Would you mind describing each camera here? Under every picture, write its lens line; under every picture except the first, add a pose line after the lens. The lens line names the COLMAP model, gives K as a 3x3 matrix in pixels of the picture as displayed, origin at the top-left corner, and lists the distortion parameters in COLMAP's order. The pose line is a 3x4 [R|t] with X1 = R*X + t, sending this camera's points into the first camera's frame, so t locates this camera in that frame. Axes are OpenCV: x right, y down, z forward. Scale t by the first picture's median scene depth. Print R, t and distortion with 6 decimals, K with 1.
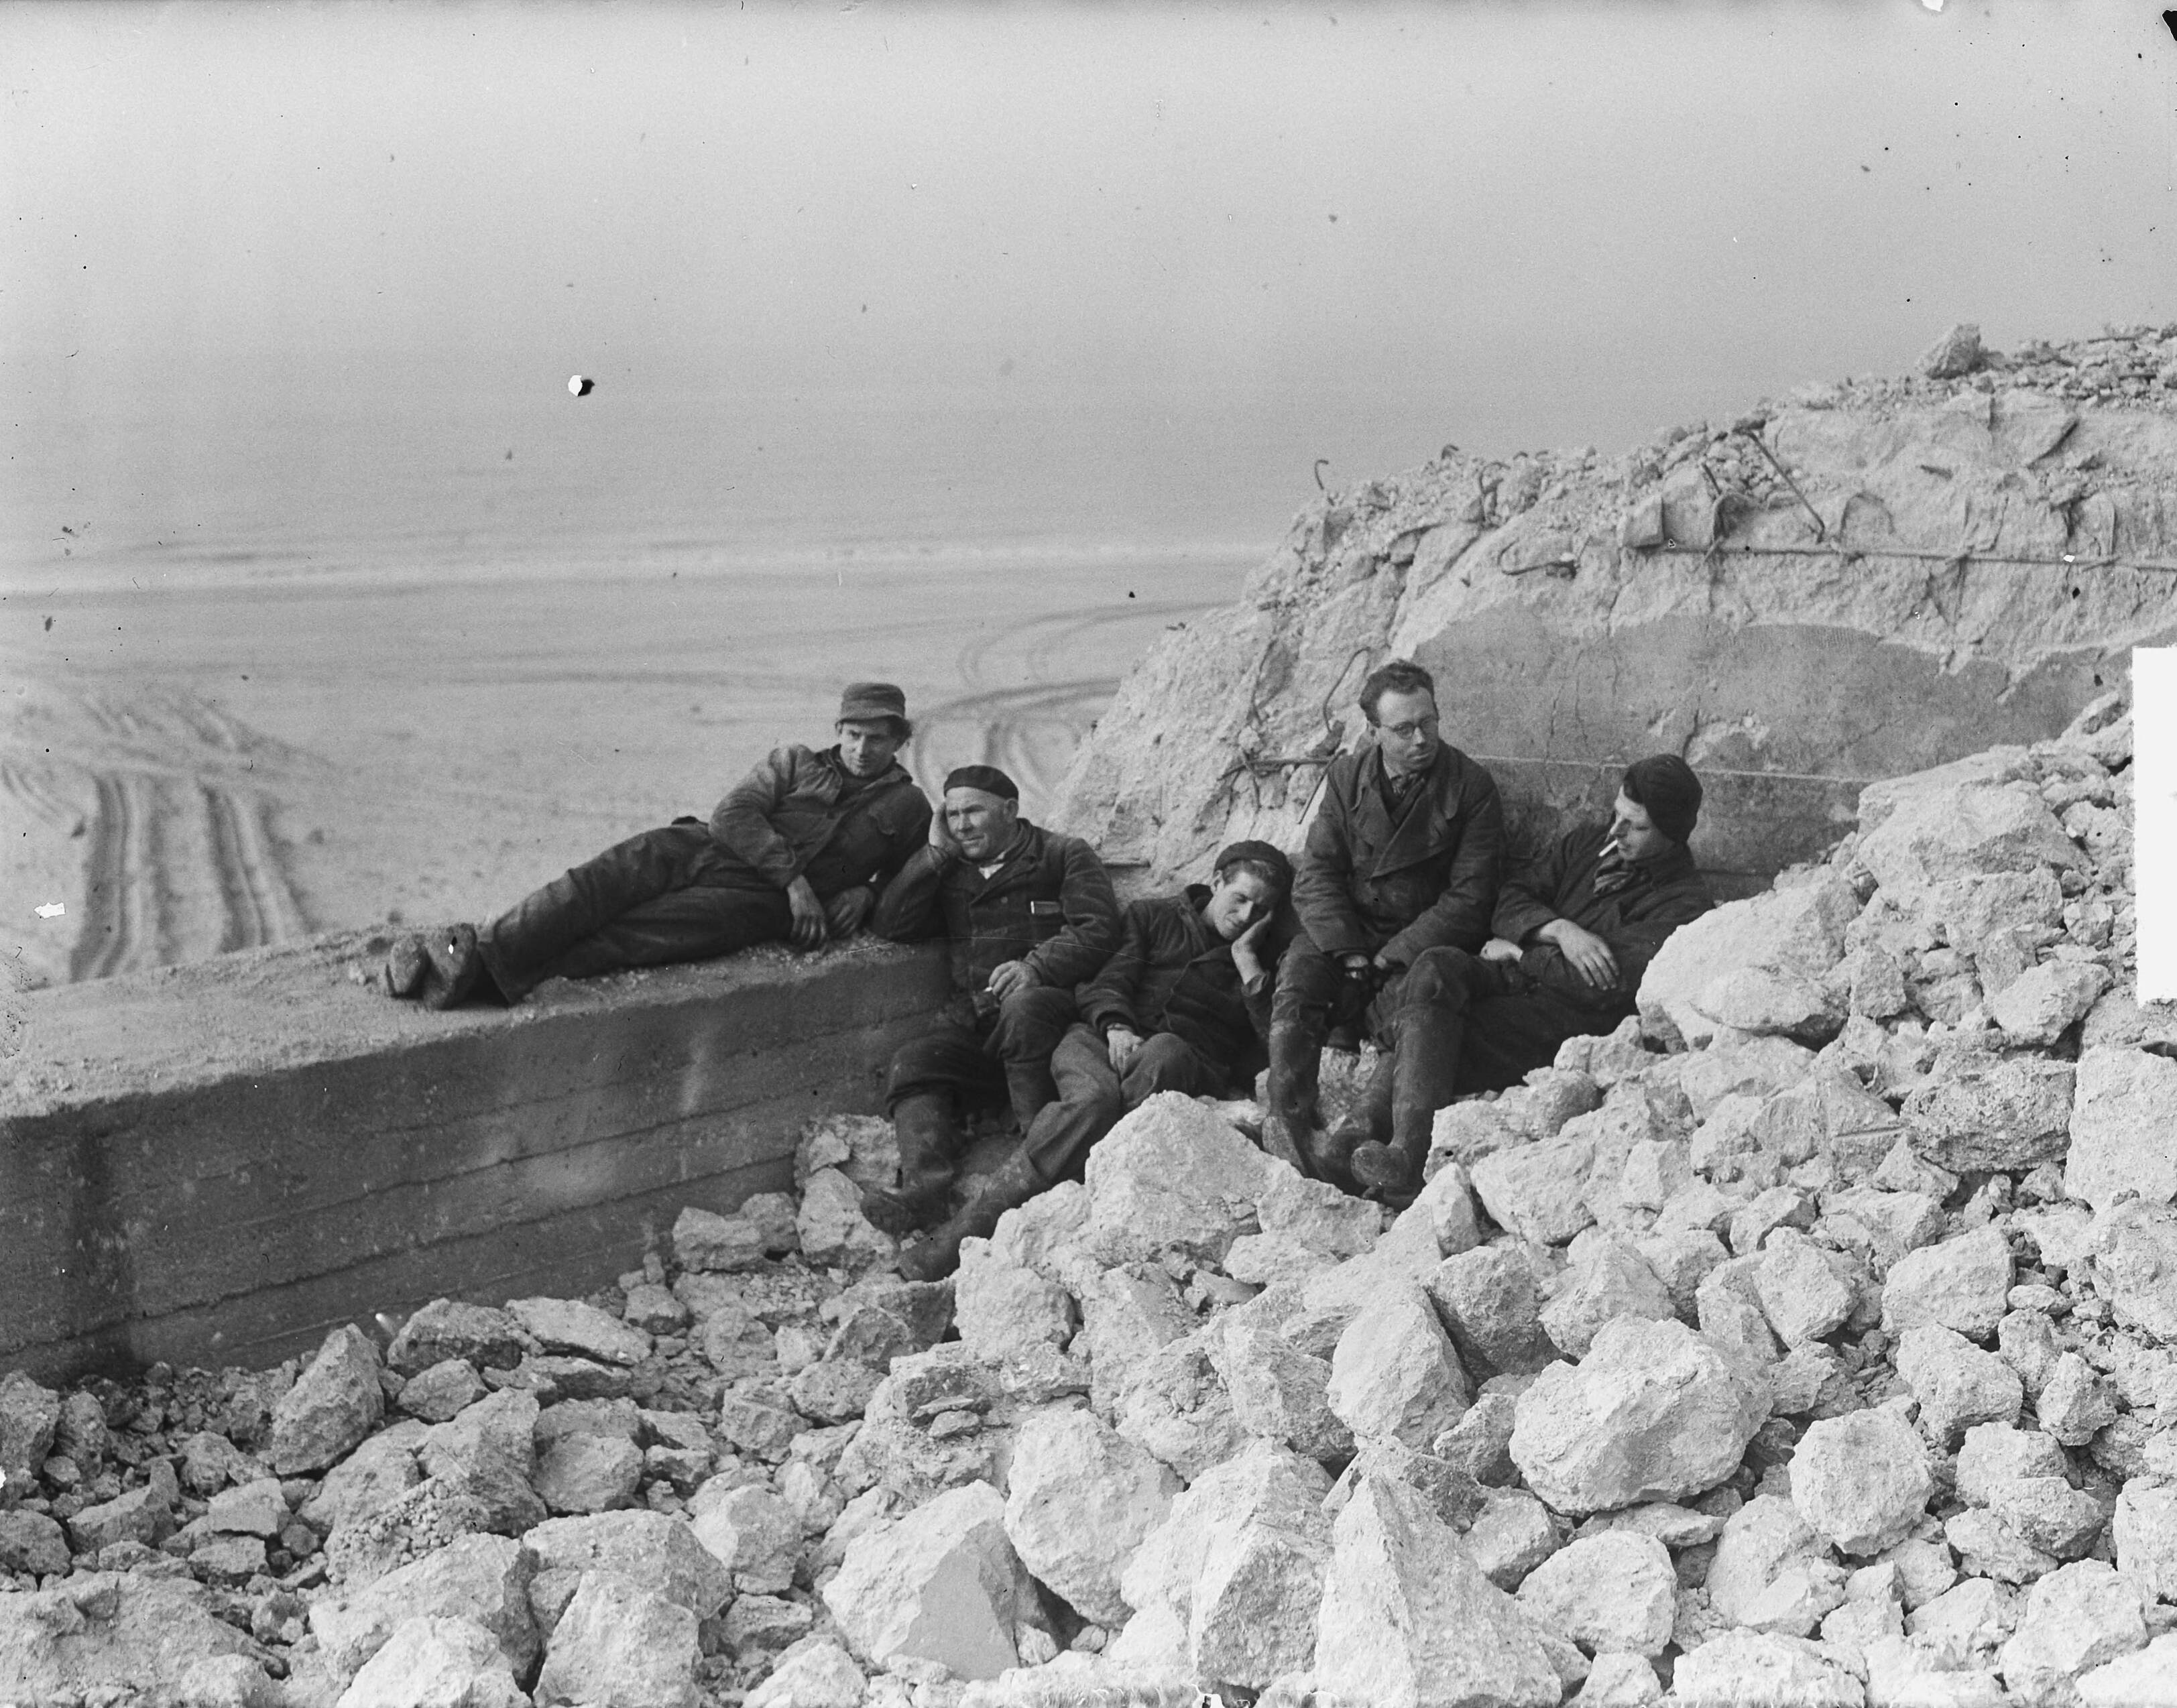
lens RADIAL K [[2900.1, 0, 1088.5], [0, 2900.1, 854.0], [0, 0, 1]] dist [0.004363, -0.029295]
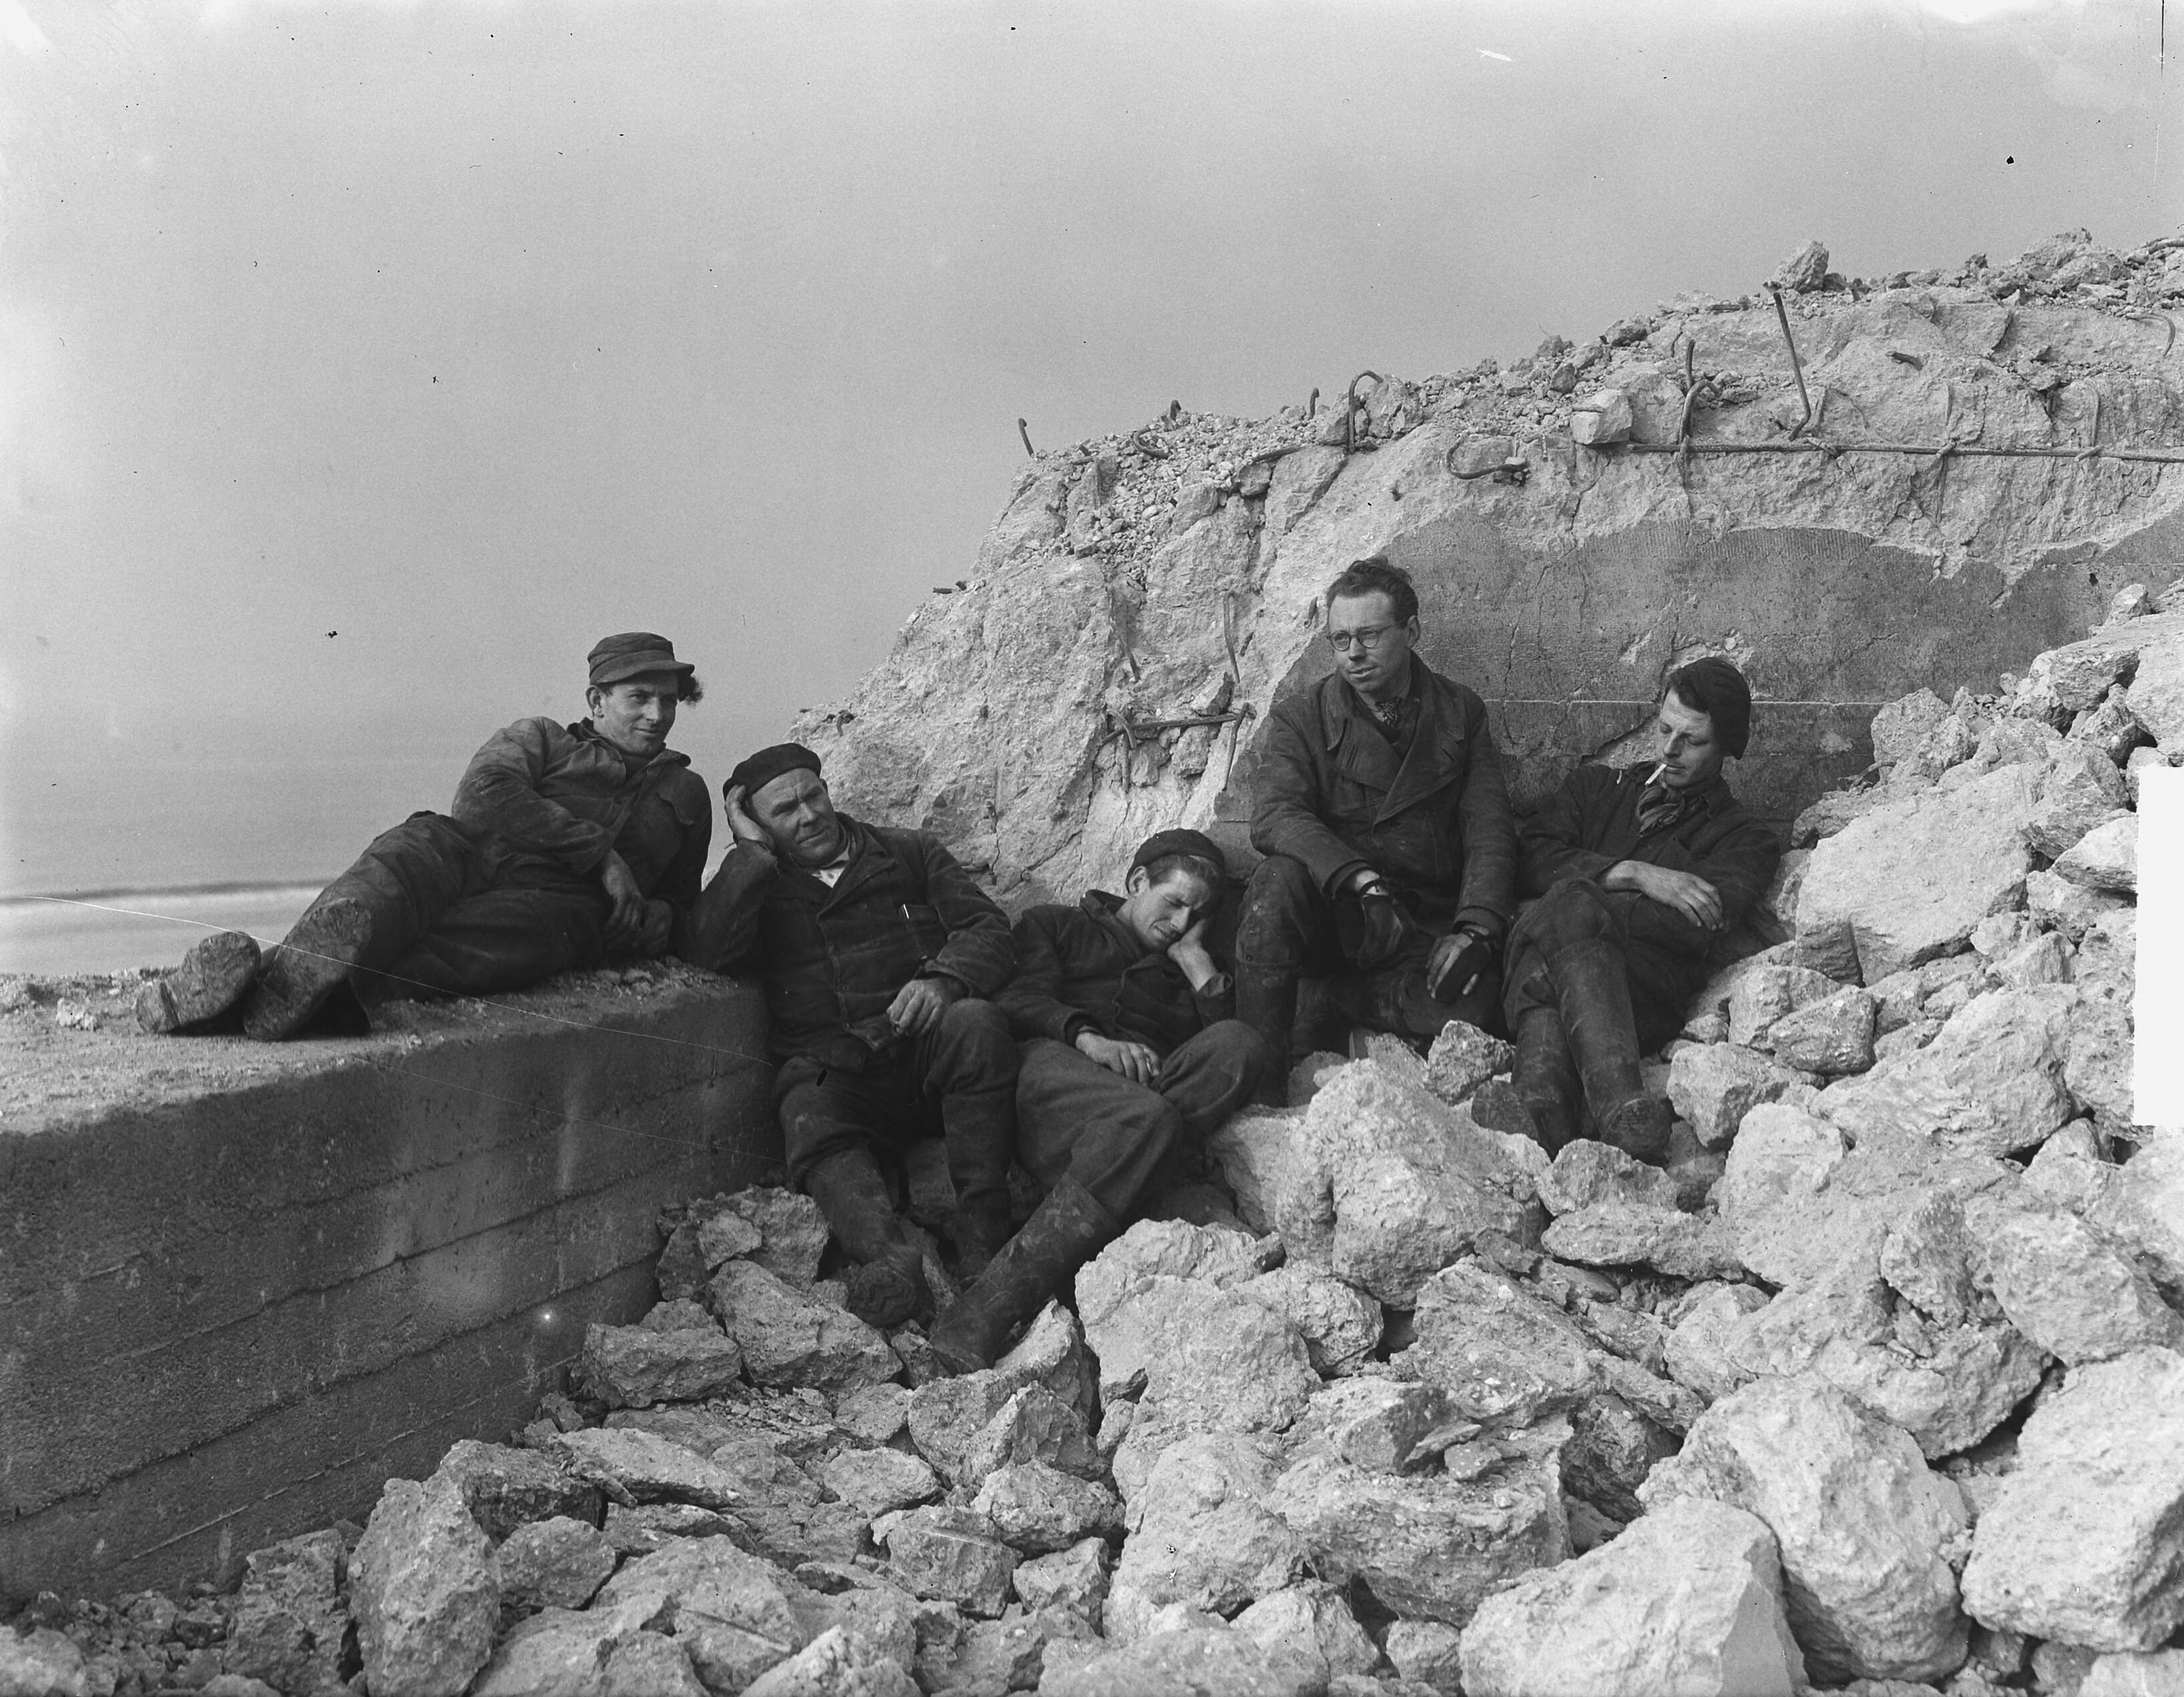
lens RADIAL K [[2909.5, 0, 1092.0], [0, 2909.5, 848.5], [0, 0, 1]] dist [0.004363, -0.029295]
pose [[0.895423, -0.028332, 0.444315, -0.340294], [0.080855, 0.991726, -0.099708, 0.088756], [-0.437814, 0.125206, 0.890305, 0.314075]]
